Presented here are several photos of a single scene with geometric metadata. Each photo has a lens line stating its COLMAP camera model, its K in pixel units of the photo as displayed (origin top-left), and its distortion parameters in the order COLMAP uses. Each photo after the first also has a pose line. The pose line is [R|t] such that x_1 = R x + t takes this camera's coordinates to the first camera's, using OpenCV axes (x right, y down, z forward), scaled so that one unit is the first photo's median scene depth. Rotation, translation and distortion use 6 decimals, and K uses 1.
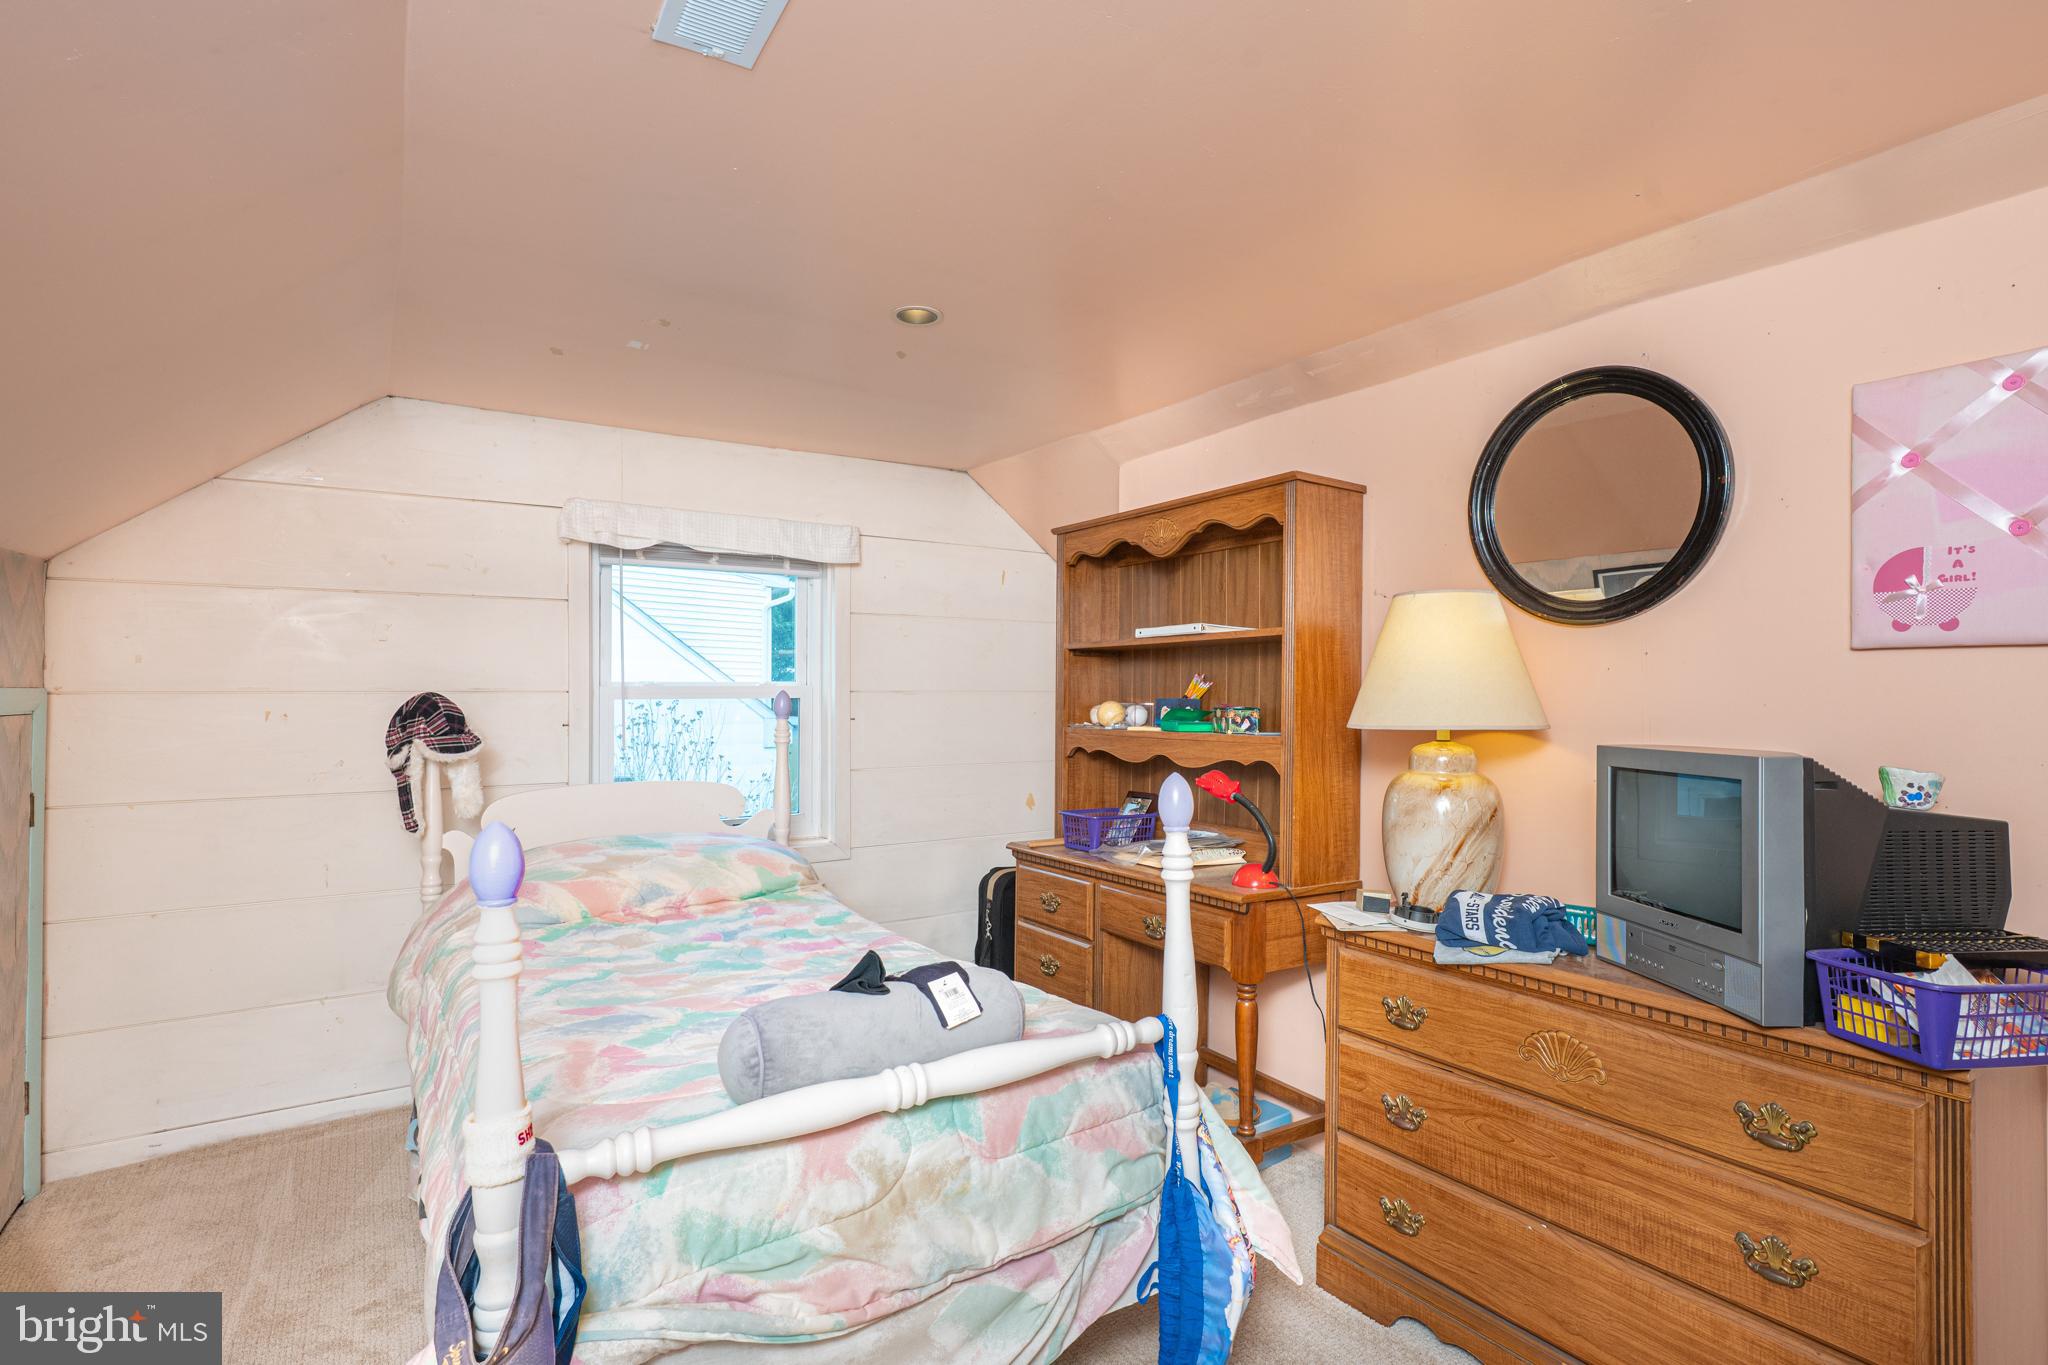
lens RADIAL K [[1005.5, 0, 1015.6], [0, 1005.5, 686.5], [0, 0, 1]] dist [0.004526, 0.001455]
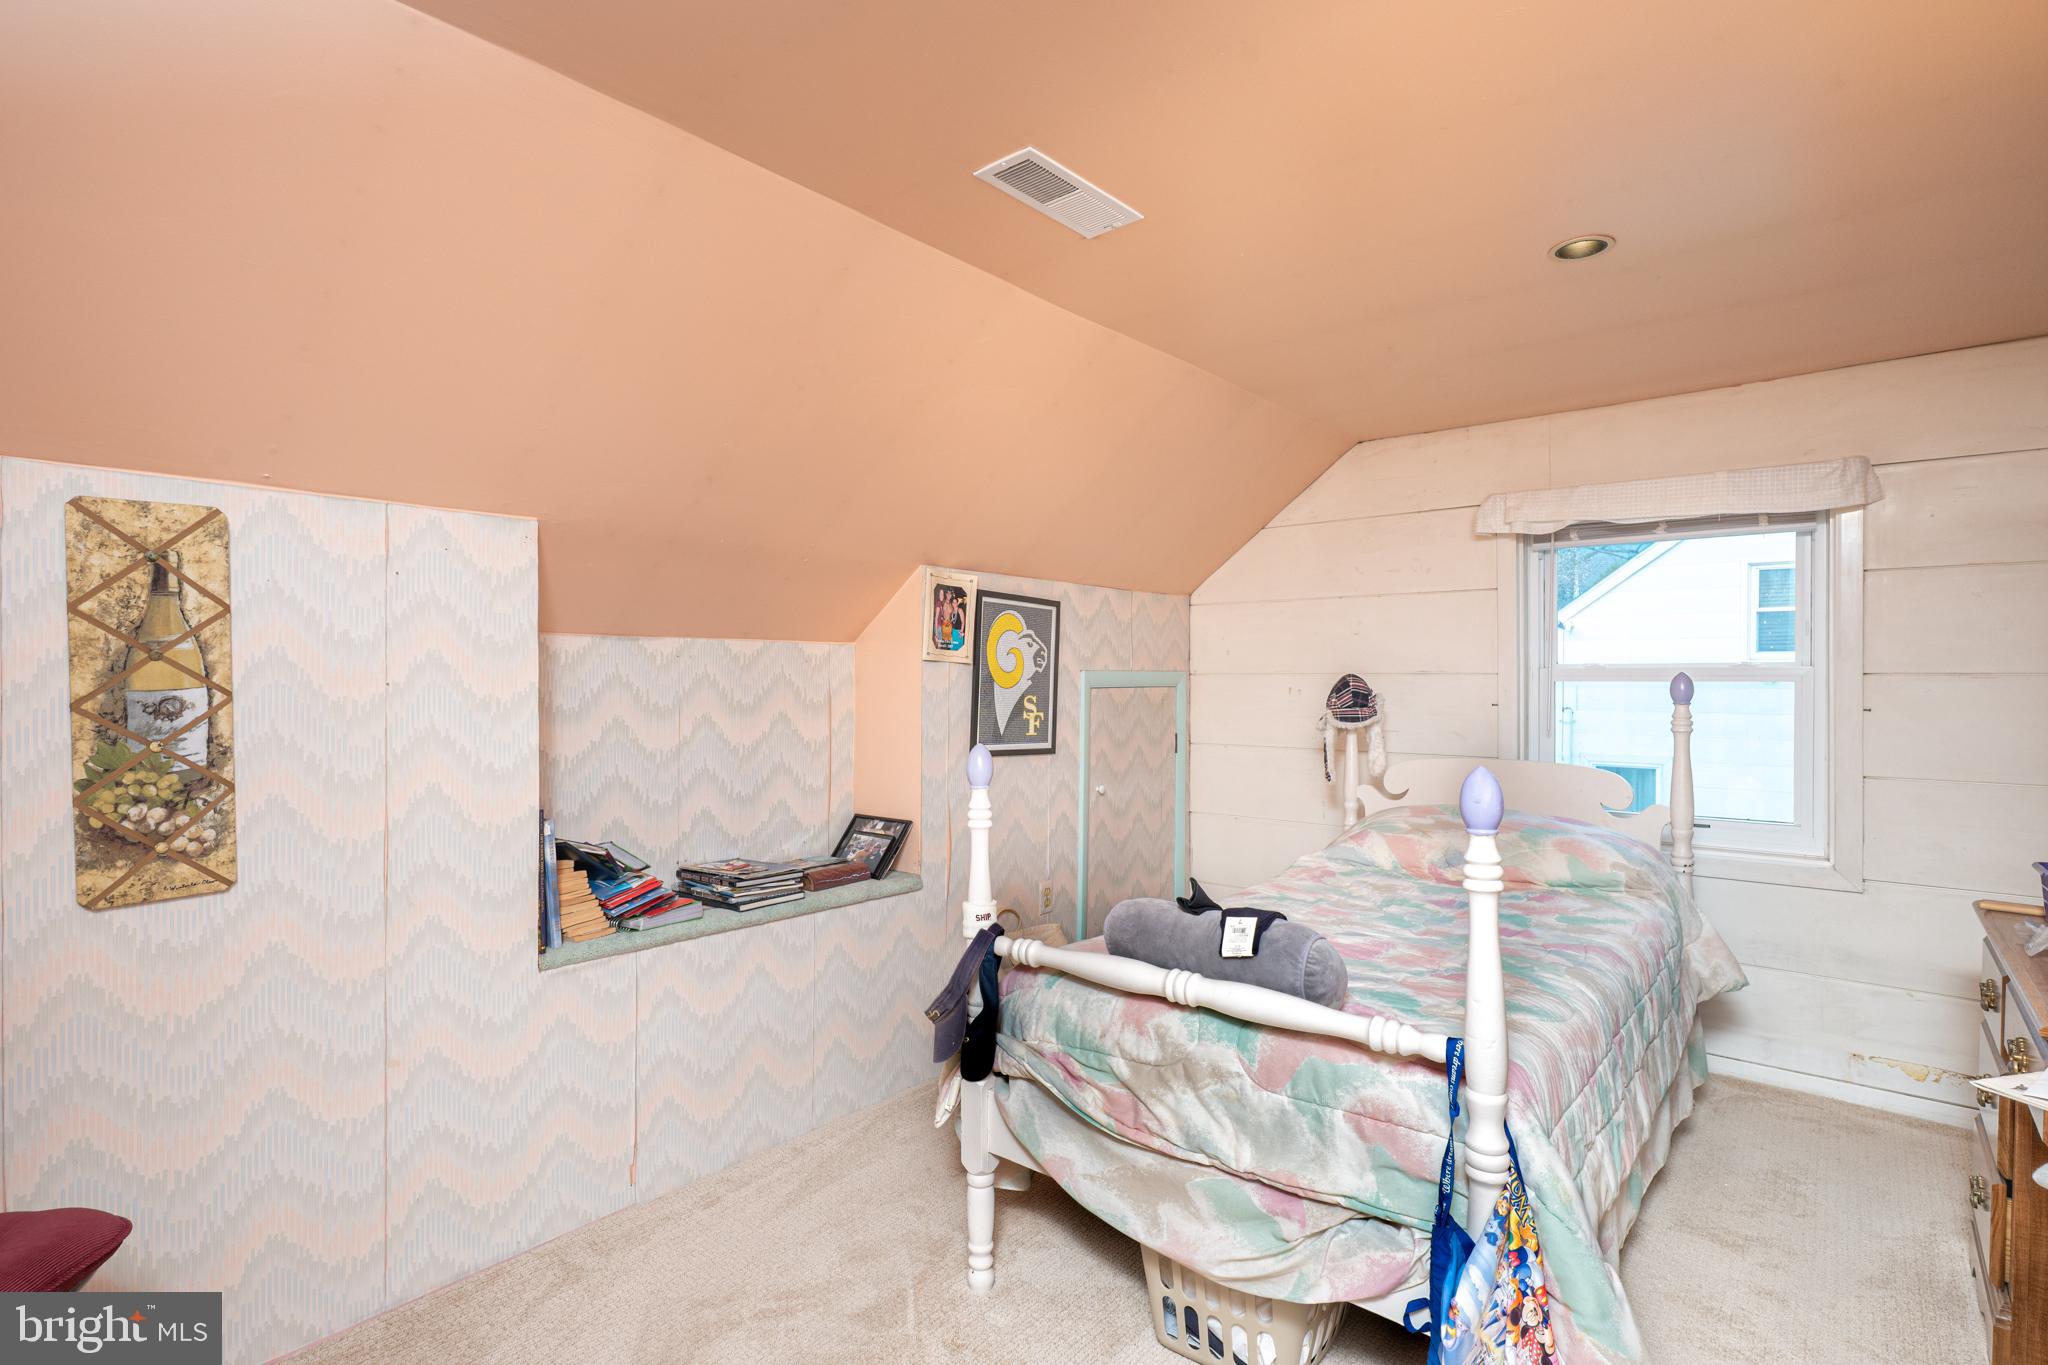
lens RADIAL K [[1005.5, 0, 1012.9], [0, 1005.5, 683.4], [0, 0, 1]] dist [0.004526, 0.001455]
pose [[0.292485, 0.007008, -0.956244, 0.607750], [0.003158, 0.999961, 0.008295, 0.006108], [0.956265, -0.005446, 0.292452, 0.259597]]
